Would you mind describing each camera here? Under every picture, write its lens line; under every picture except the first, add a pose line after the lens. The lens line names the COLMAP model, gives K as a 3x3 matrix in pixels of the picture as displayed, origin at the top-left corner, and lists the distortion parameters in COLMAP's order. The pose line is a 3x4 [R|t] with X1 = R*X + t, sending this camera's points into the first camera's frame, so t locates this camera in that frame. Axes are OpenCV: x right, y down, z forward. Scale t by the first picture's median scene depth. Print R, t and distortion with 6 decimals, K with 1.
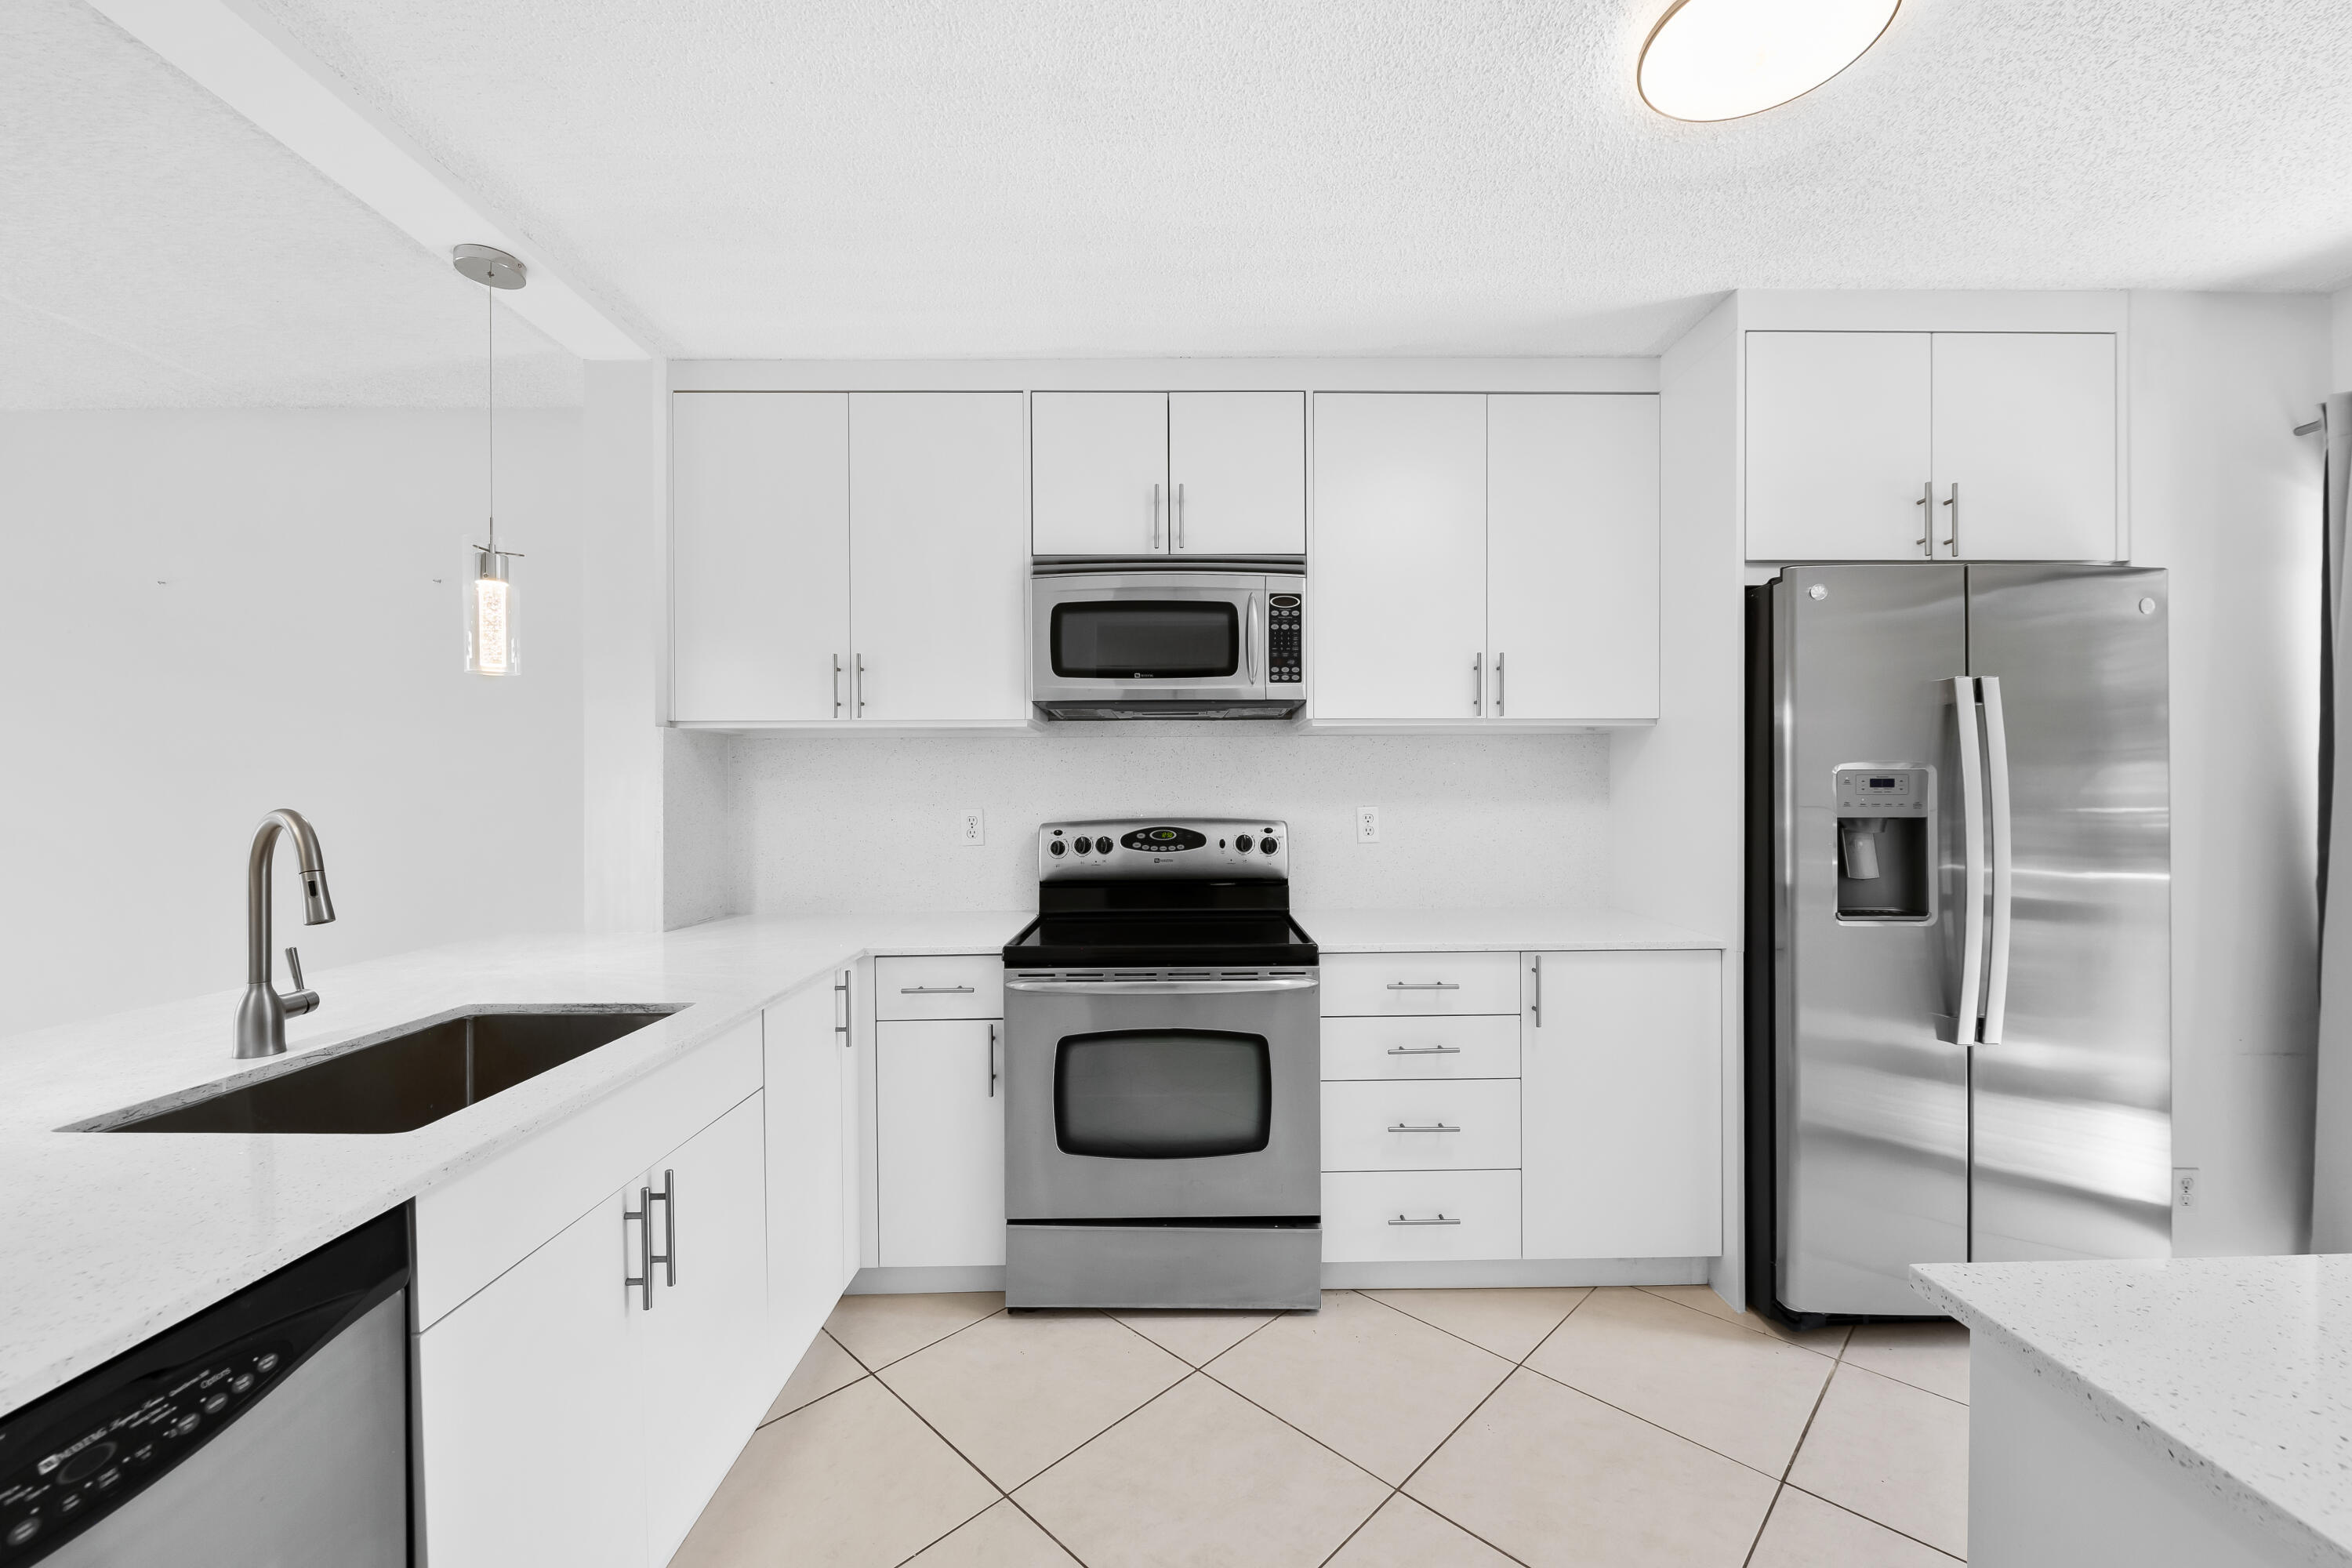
lens RADIAL K [[931.1, 0, 1190.0], [0, 931.1, 789.4], [0, 0, 1]] dist [0.001614, -0.002051]
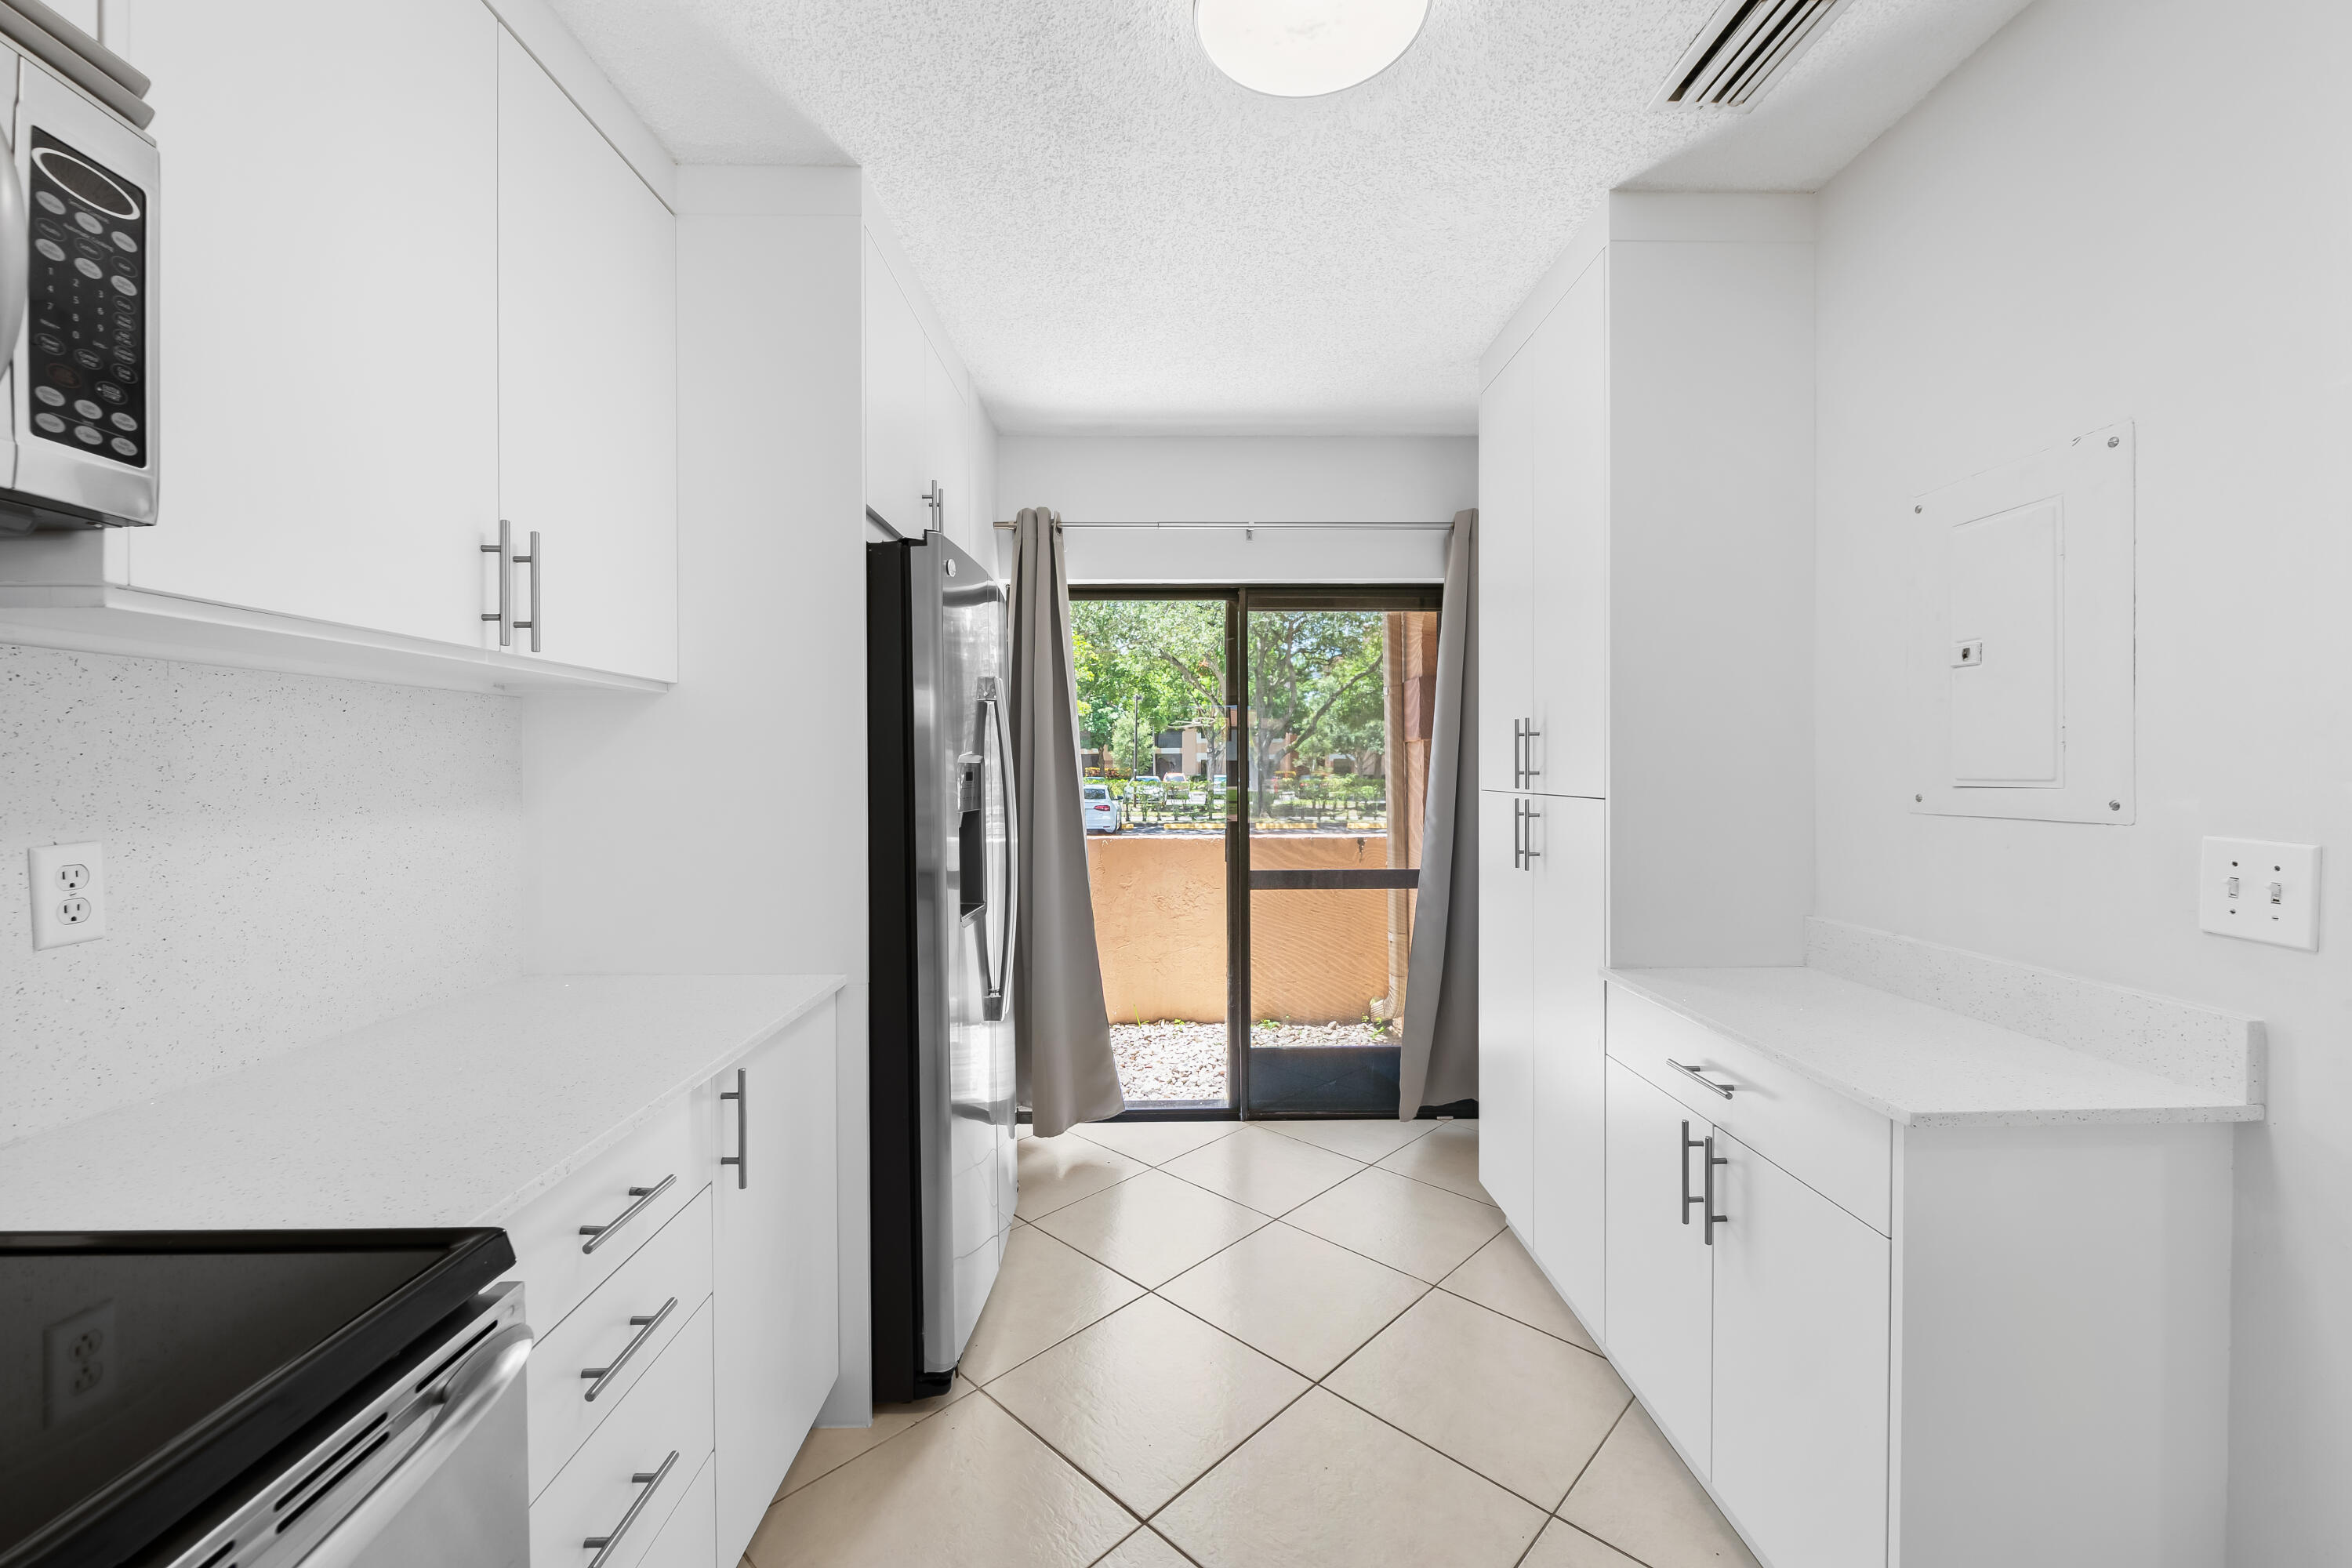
lens RADIAL K [[944.4, 0, 1180.6], [0, 944.4, 785.0], [0, 0, 1]] dist [0.002002, -0.003997]
pose [[-0.008005, -0.010562, 0.999912, -0.210072], [0.005670, 0.999928, 0.010608, -0.007431], [-0.999952, 0.005755, -0.007944, 0.654974]]
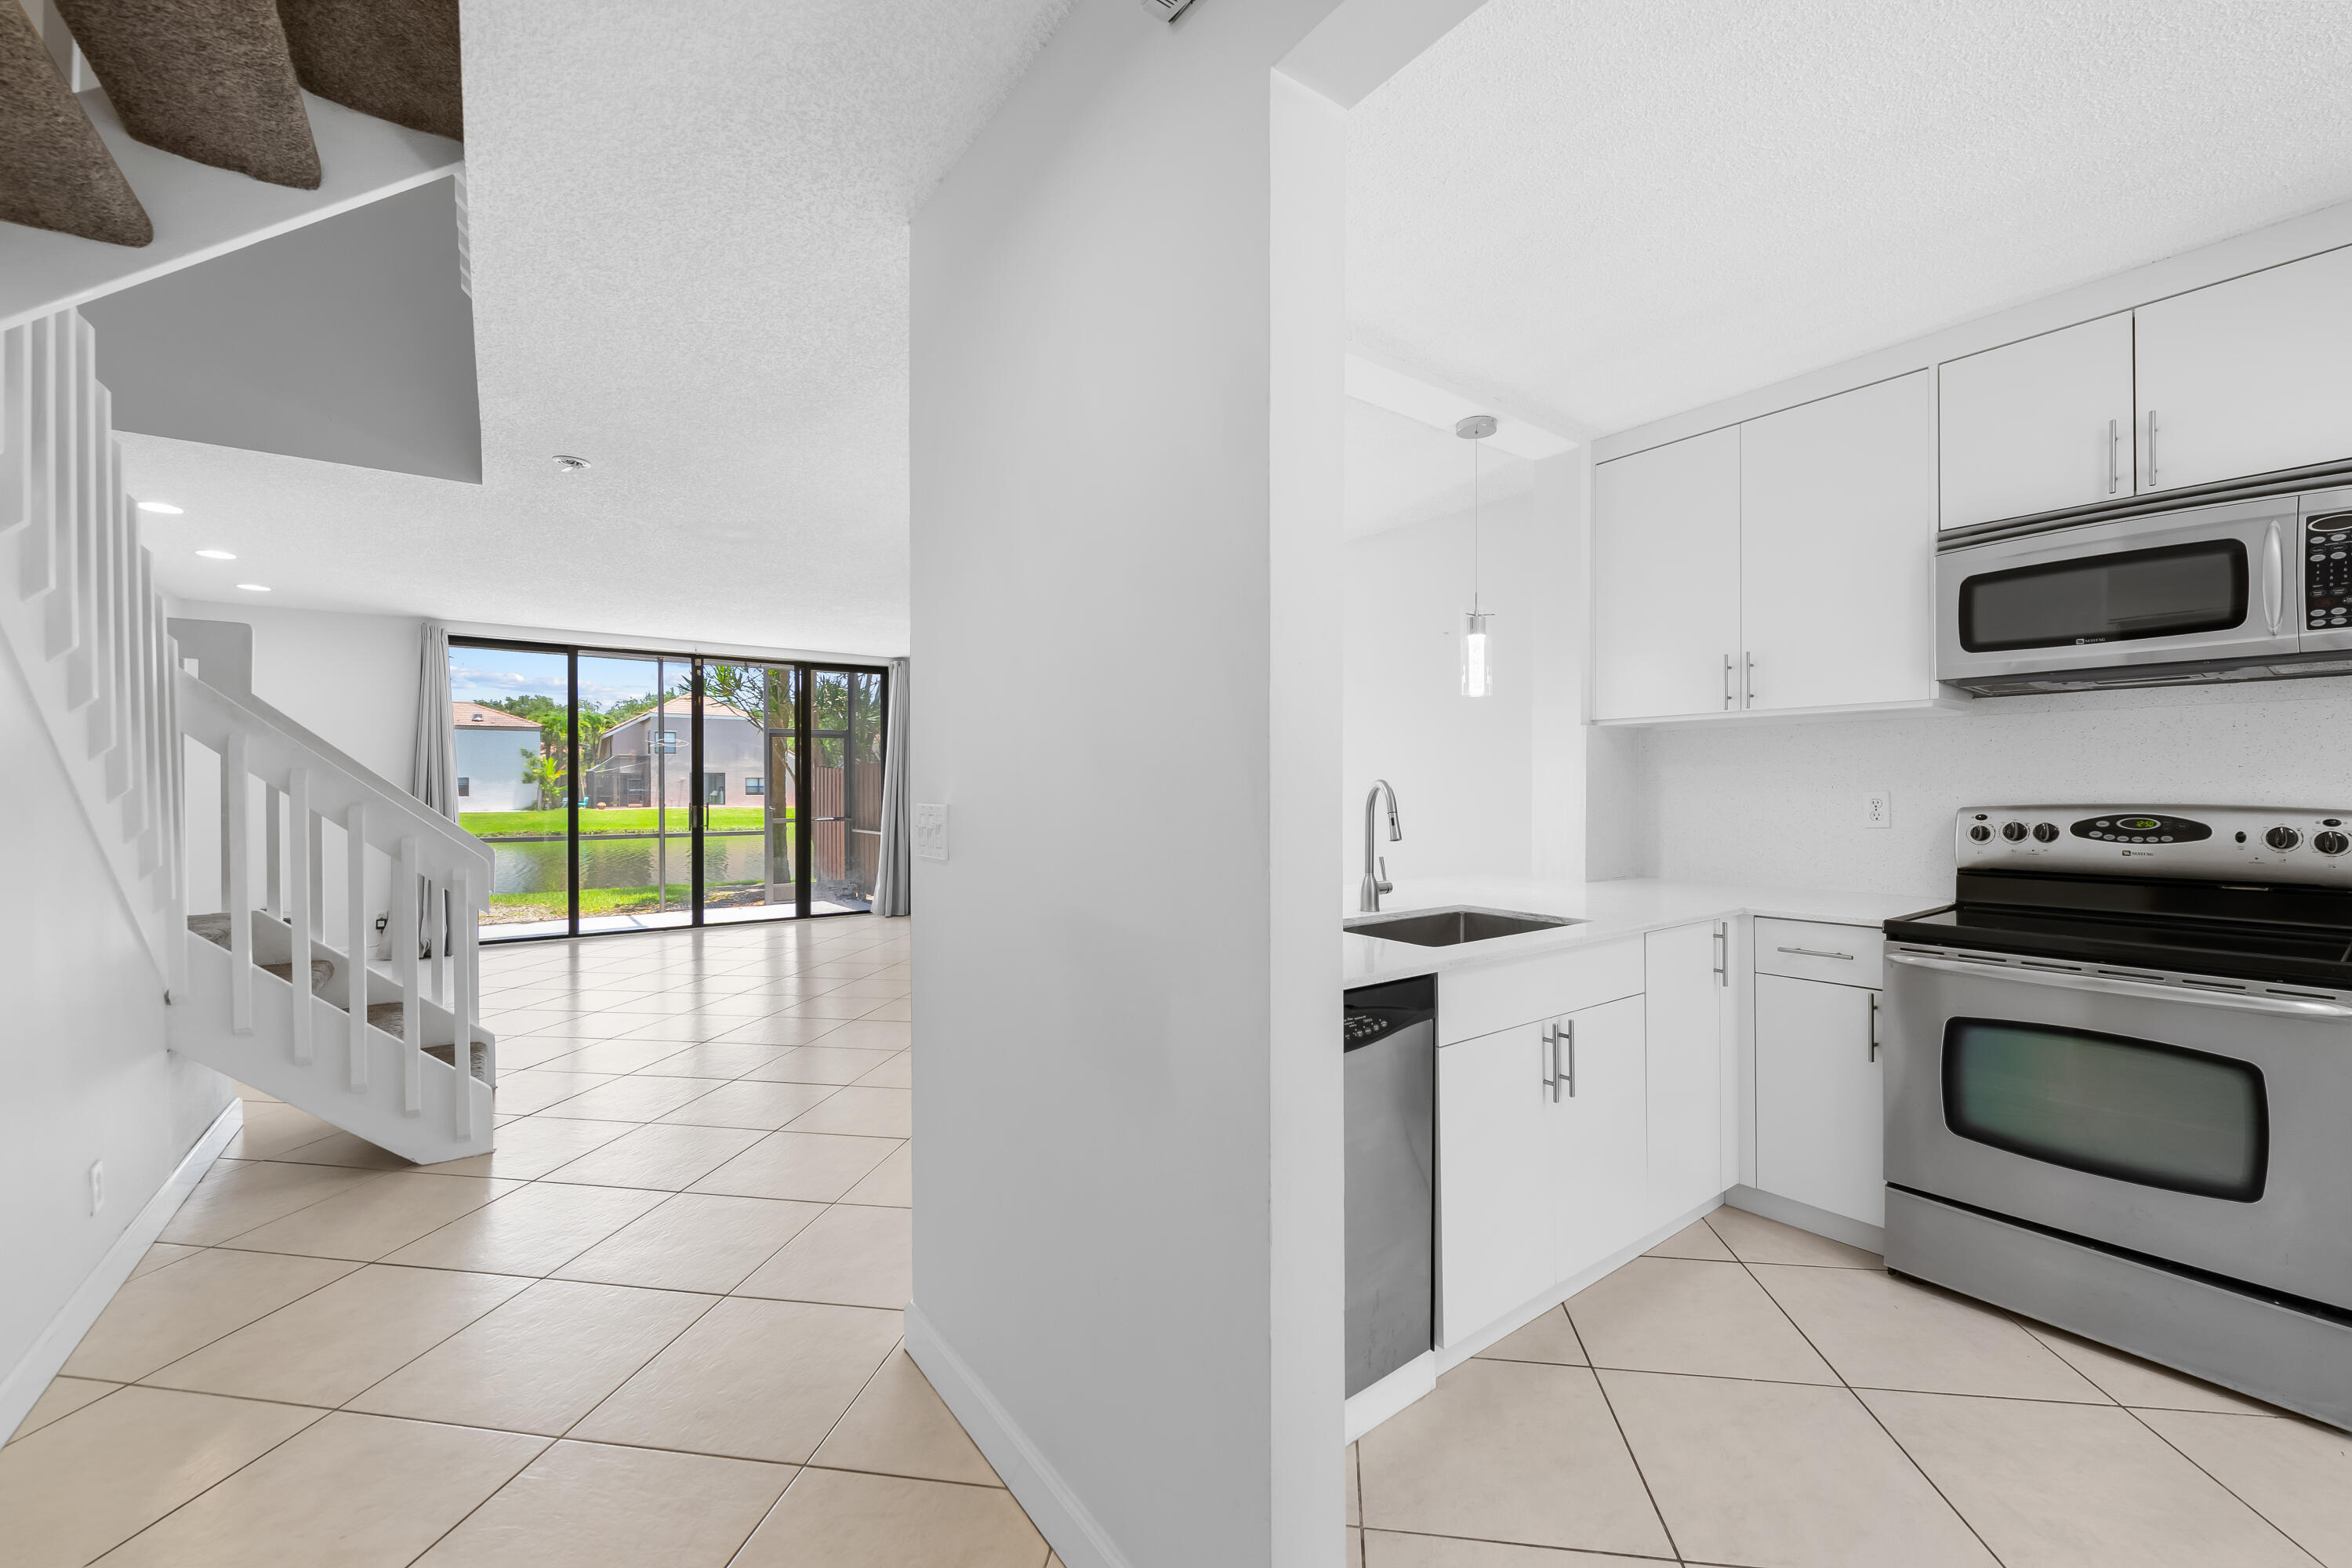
lens RADIAL K [[944.4, 0, 1180.6], [0, 944.4, 785.0], [0, 0, 1]] dist [0.002002, -0.003997]
pose [[0.579573, 0.002835, -0.814916, 0.182040], [-0.002914, 0.999995, 0.001407, 0.016690], [0.814915, 0.001559, 0.579578, -0.228500]]
